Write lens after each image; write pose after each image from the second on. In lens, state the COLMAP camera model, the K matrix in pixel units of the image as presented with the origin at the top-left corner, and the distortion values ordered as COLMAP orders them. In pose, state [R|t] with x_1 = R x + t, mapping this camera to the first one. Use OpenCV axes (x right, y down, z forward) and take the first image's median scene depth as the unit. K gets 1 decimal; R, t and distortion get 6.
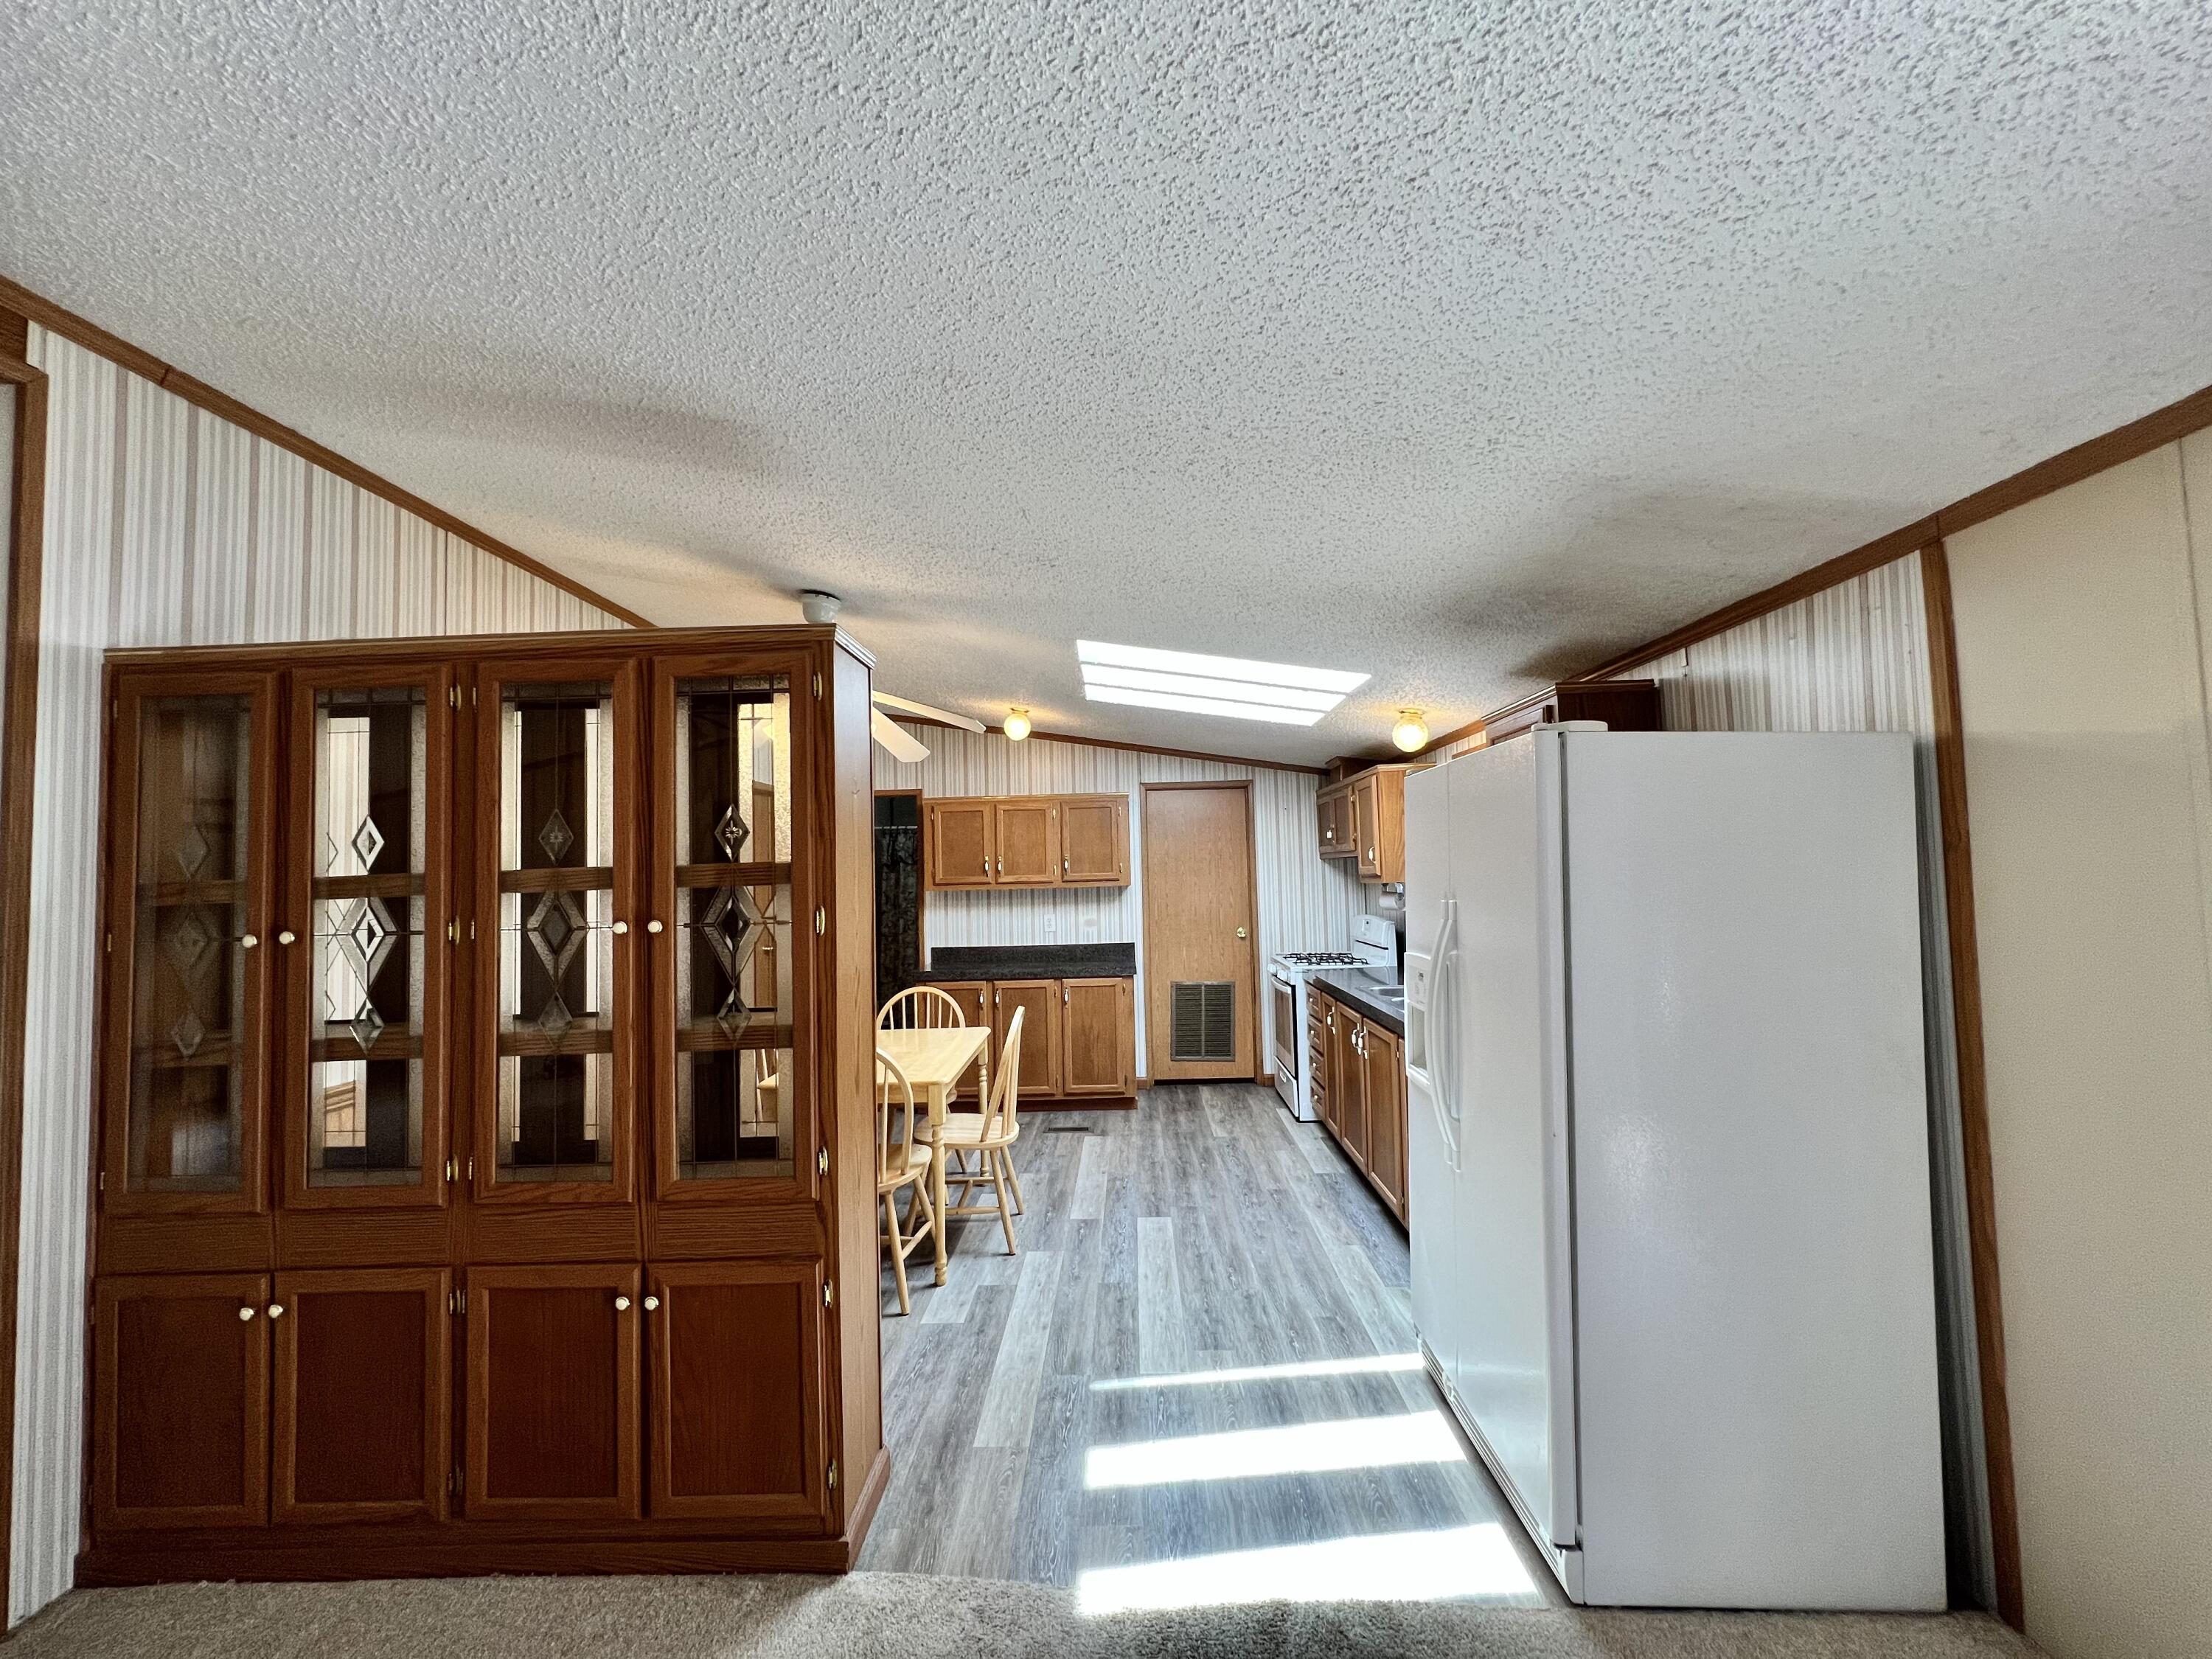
lens RADIAL K [[884.1, 0, 1114.9], [0, 884.1, 836.2], [0, 0, 1]] dist [-0.001507, 0.000693]
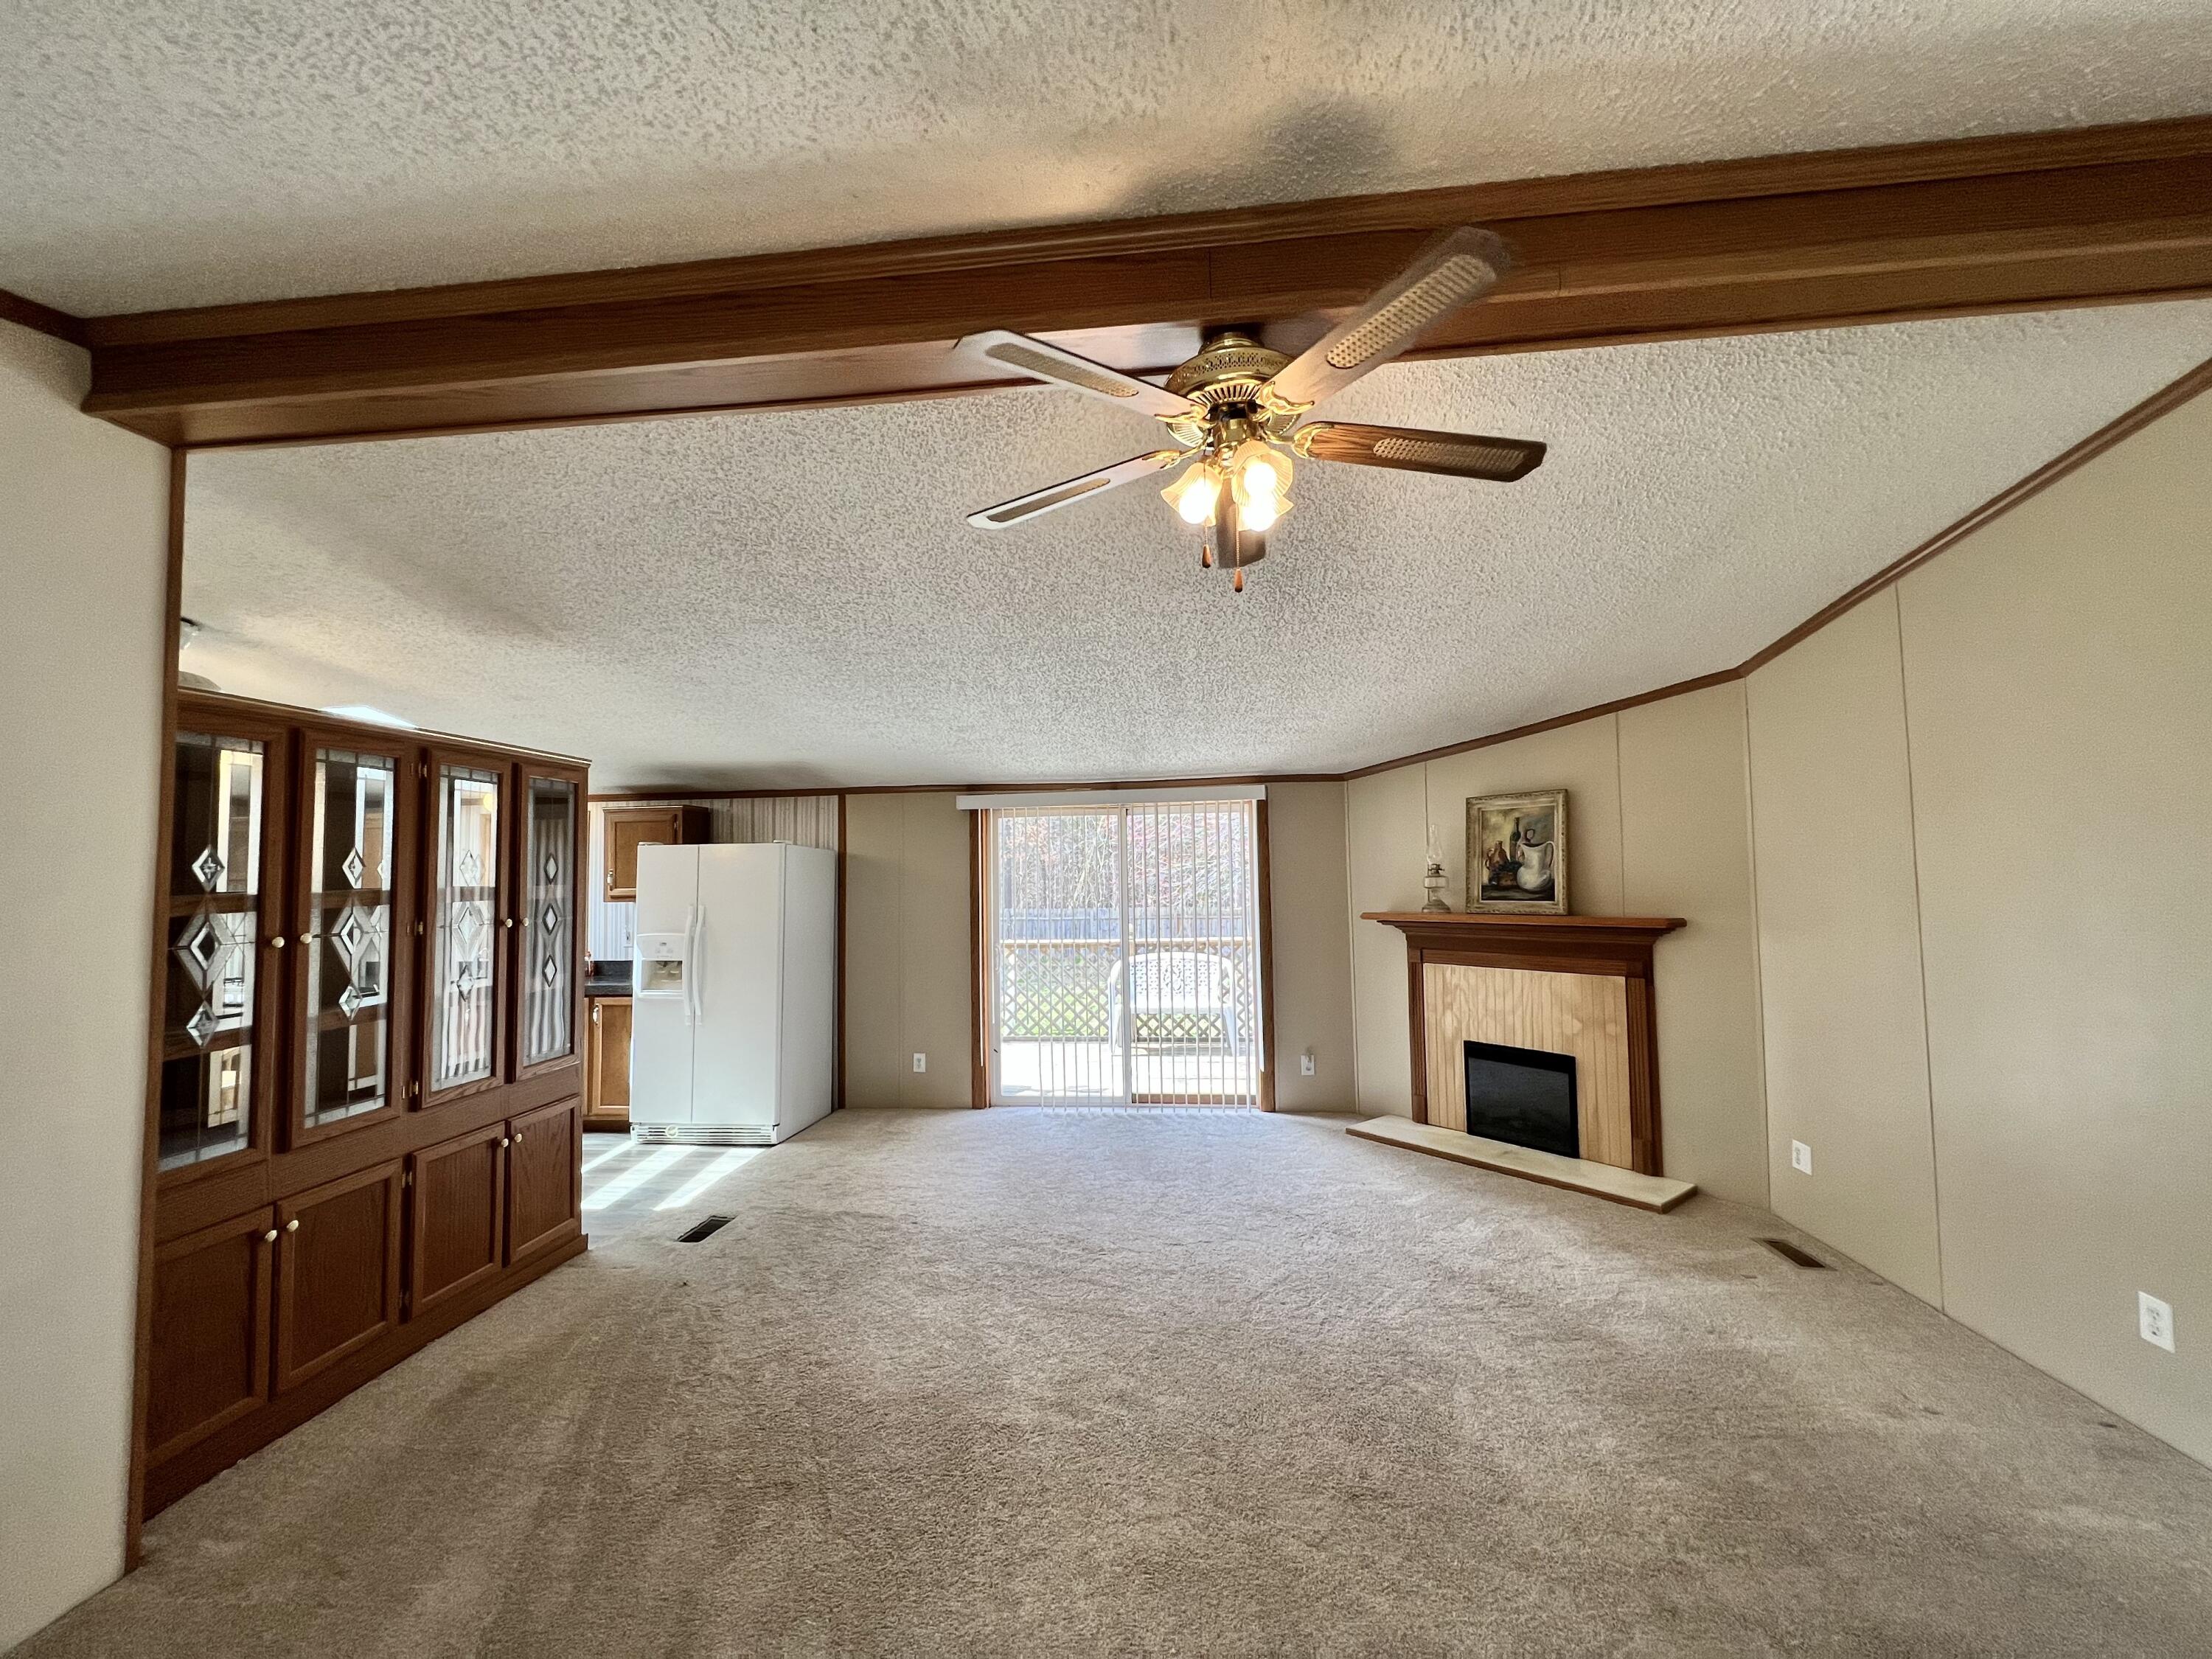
lens RADIAL K [[884.1, 0, 1114.5], [0, 884.1, 835.1], [0, 0, 1]] dist [-0.001507, 0.000693]
pose [[0.090434, 0.068369, 0.993553, -1.896277], [-0.032483, 0.997313, -0.065671, 0.006944], [-0.995373, -0.026335, 0.092412, -0.280201]]
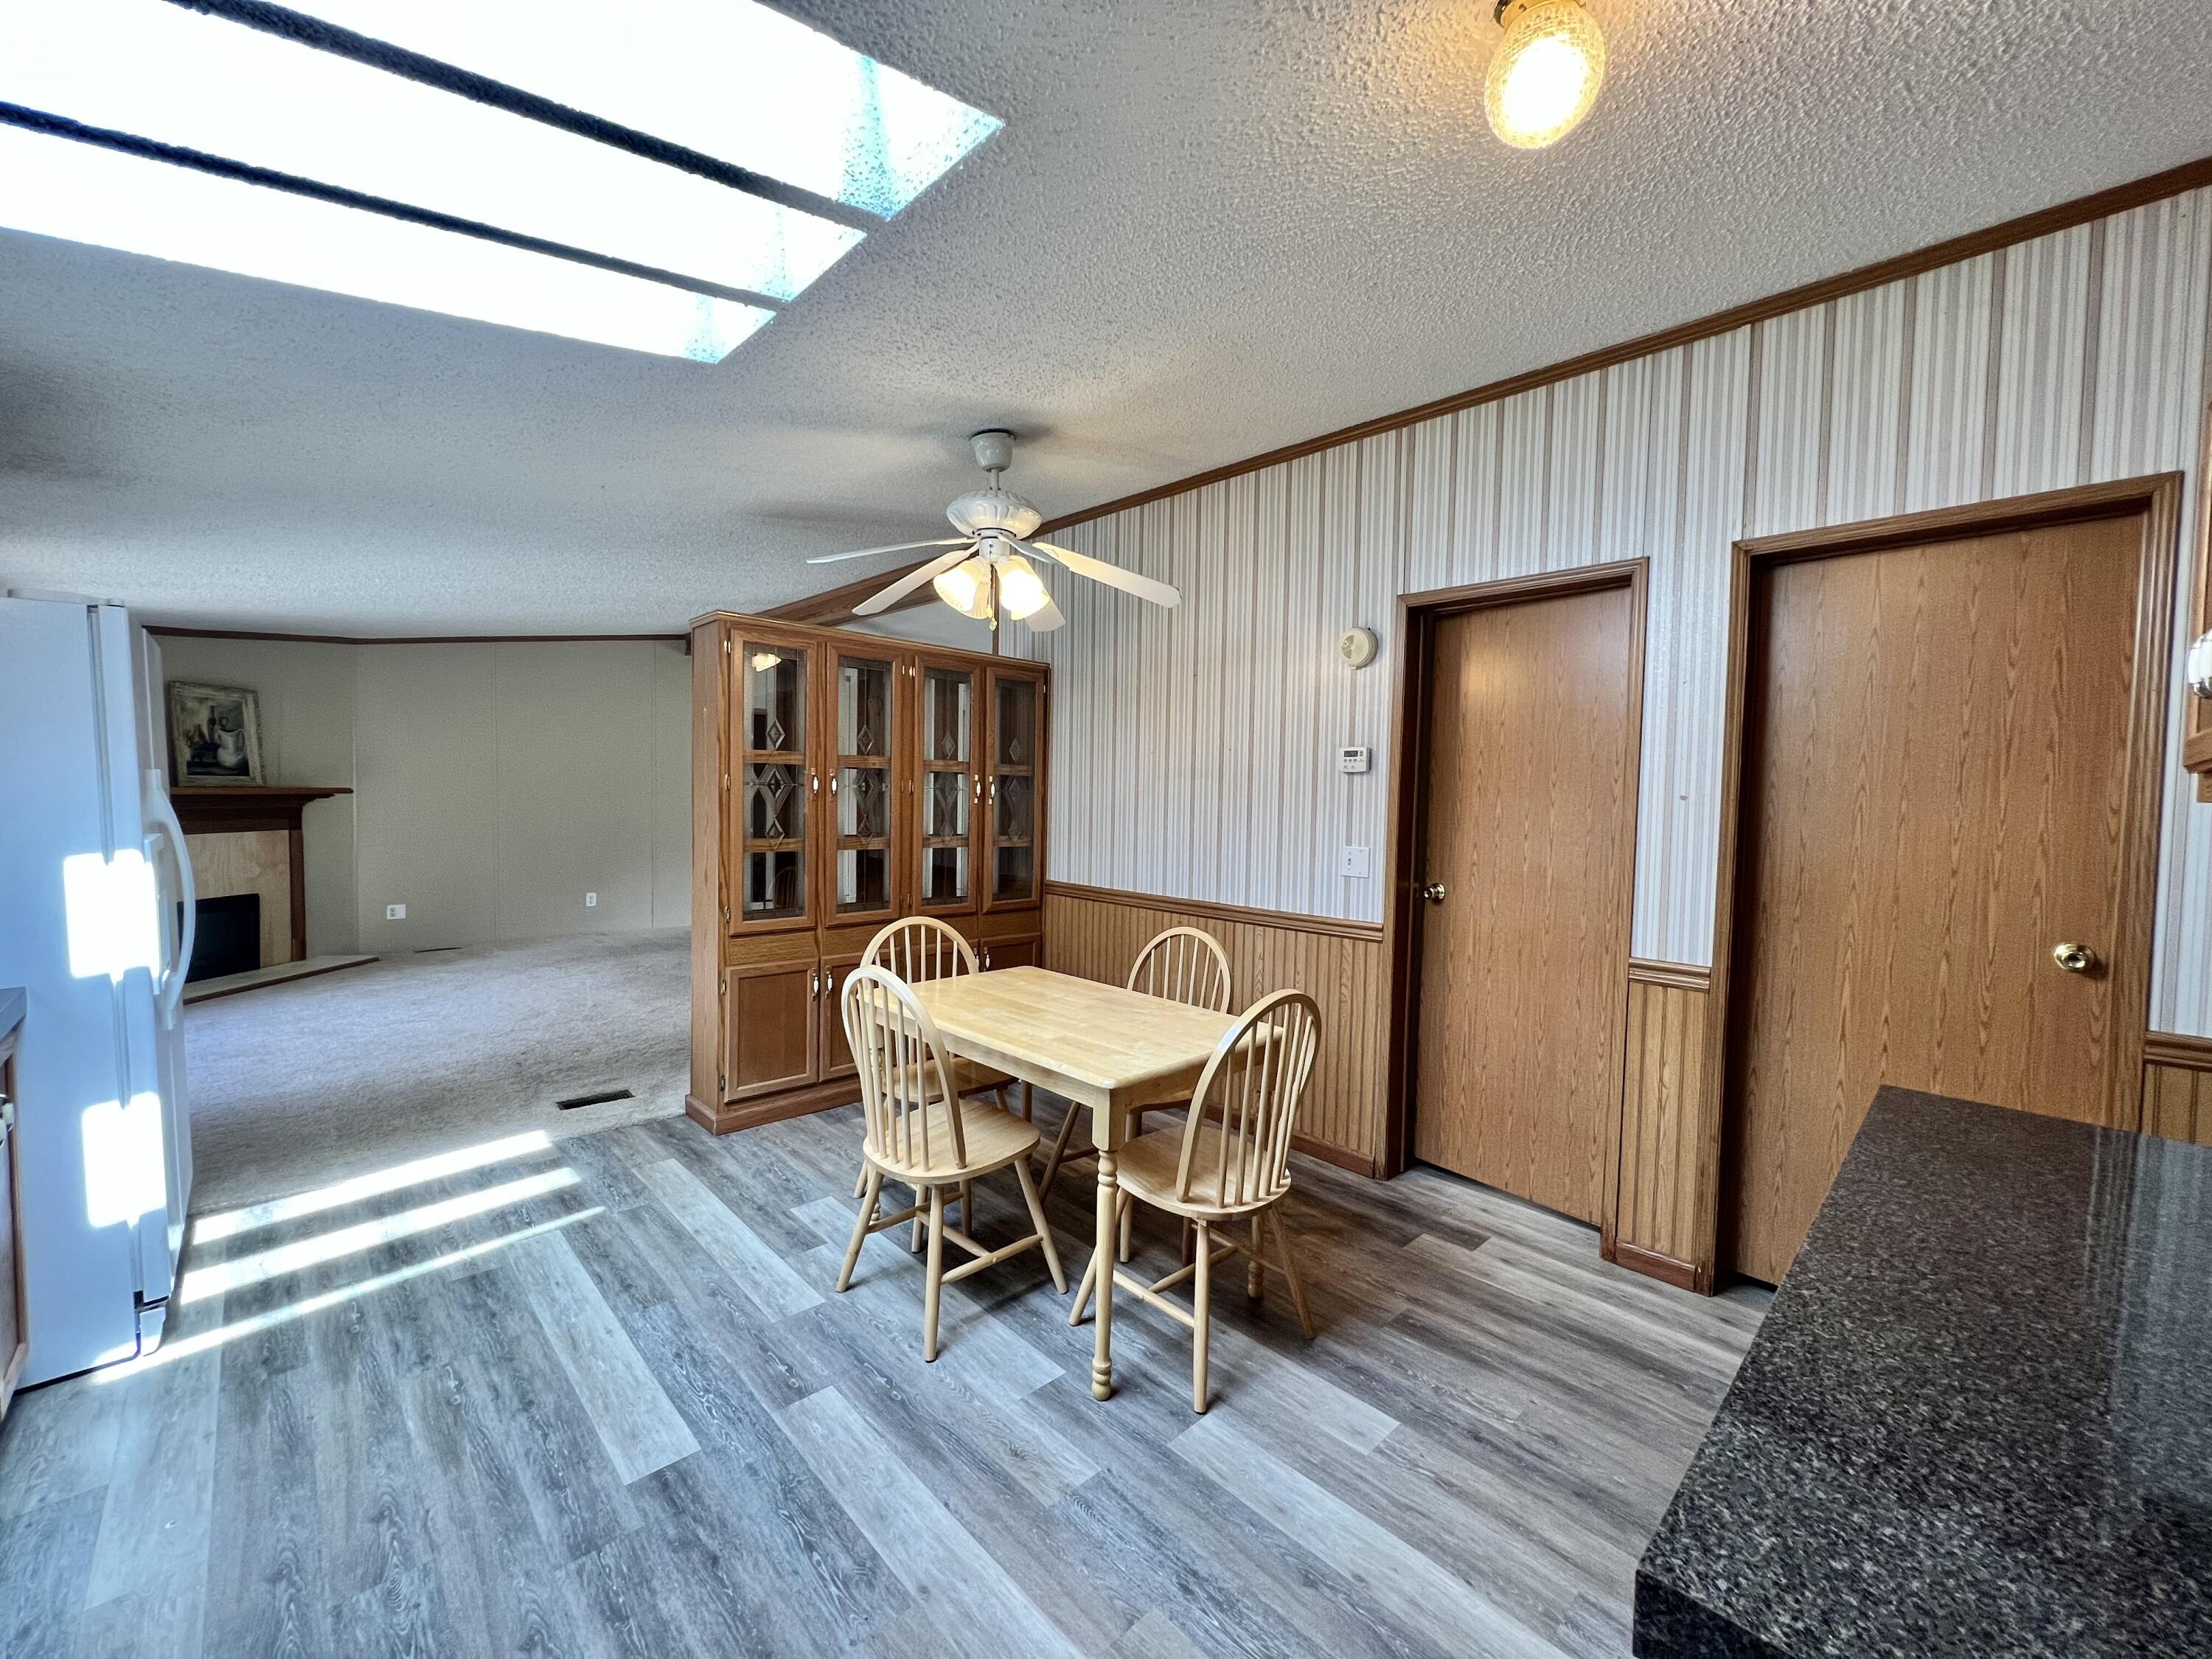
lens RADIAL K [[884.1, 0, 1109.9], [0, 884.1, 831.0], [0, 0, 1]] dist [-0.001507, 0.000693]
pose [[-0.707707, 0.034247, -0.705675, 0.347106], [0.023882, 0.999413, 0.024552, 0.155134], [0.706102, 0.000523, -0.708110, 2.648280]]
